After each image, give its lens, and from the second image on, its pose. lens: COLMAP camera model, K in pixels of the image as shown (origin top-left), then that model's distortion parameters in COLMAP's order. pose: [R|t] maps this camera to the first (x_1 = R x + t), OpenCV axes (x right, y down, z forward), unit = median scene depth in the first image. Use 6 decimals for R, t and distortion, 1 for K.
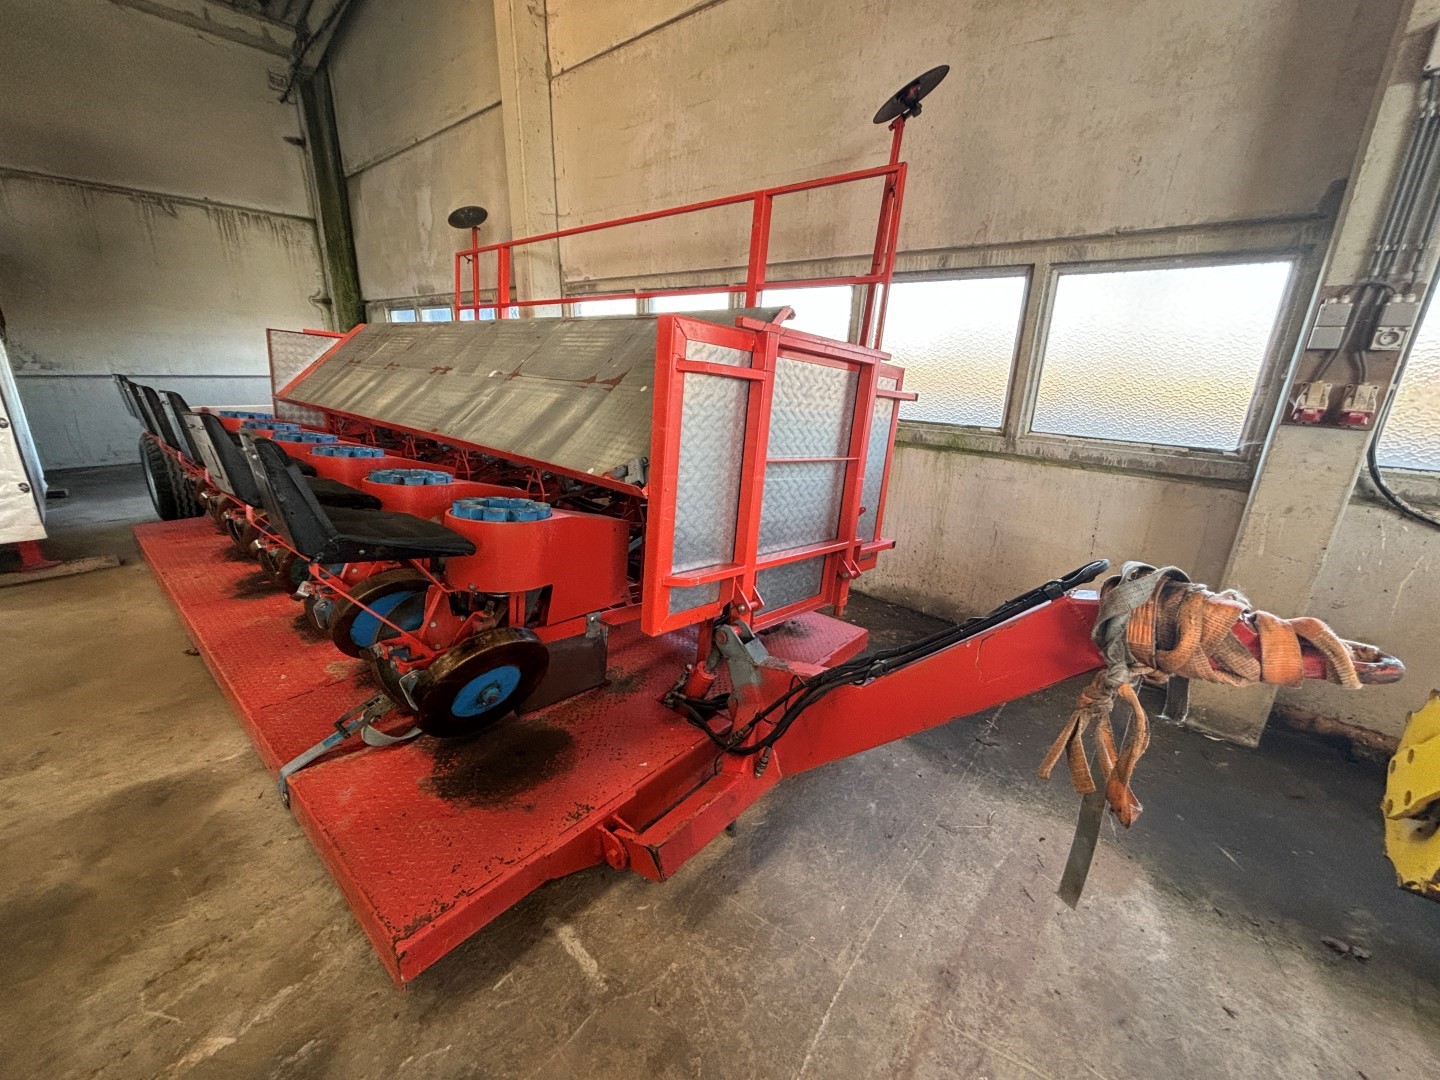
lens RADIAL K [[576.6, 0, 727.3], [0, 576.6, 535.0], [0, 0, 1]] dist [-0.006254, -0.000190]
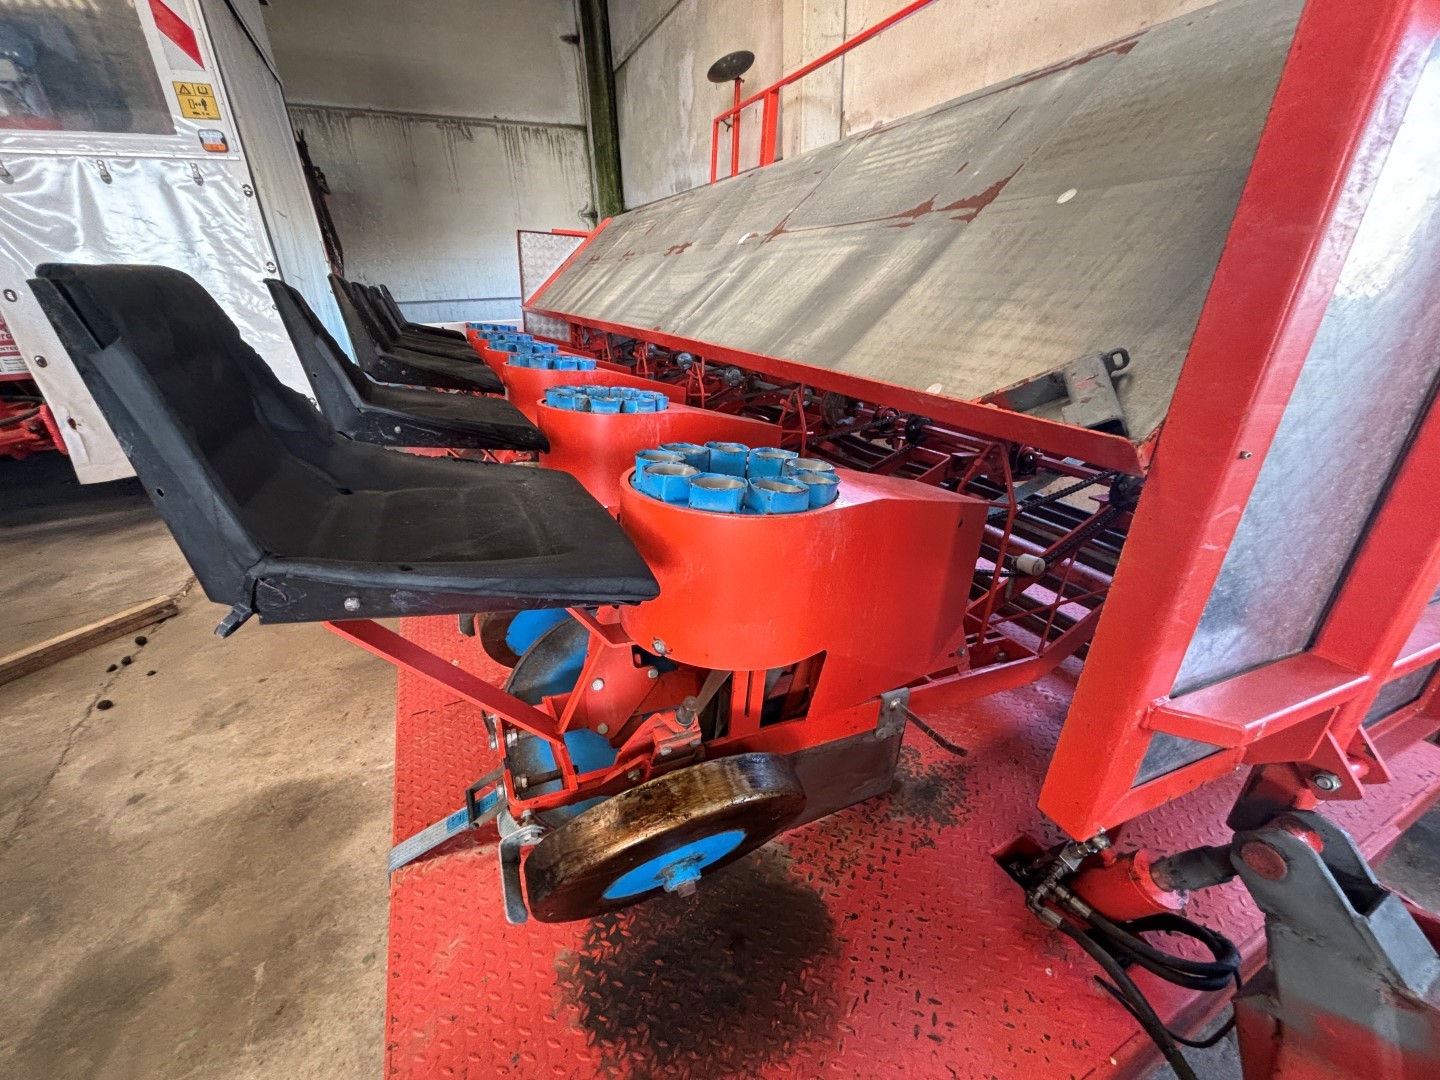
lens RADIAL K [[576.6, 0, 727.3], [0, 576.6, 535.0], [0, 0, 1]] dist [-0.006254, -0.000190]
pose [[0.916543, 0.112248, -0.383862, -0.095105], [-0.066396, 0.989193, 0.130723, -0.023816], [0.394387, -0.094326, 0.914091, 0.254129]]
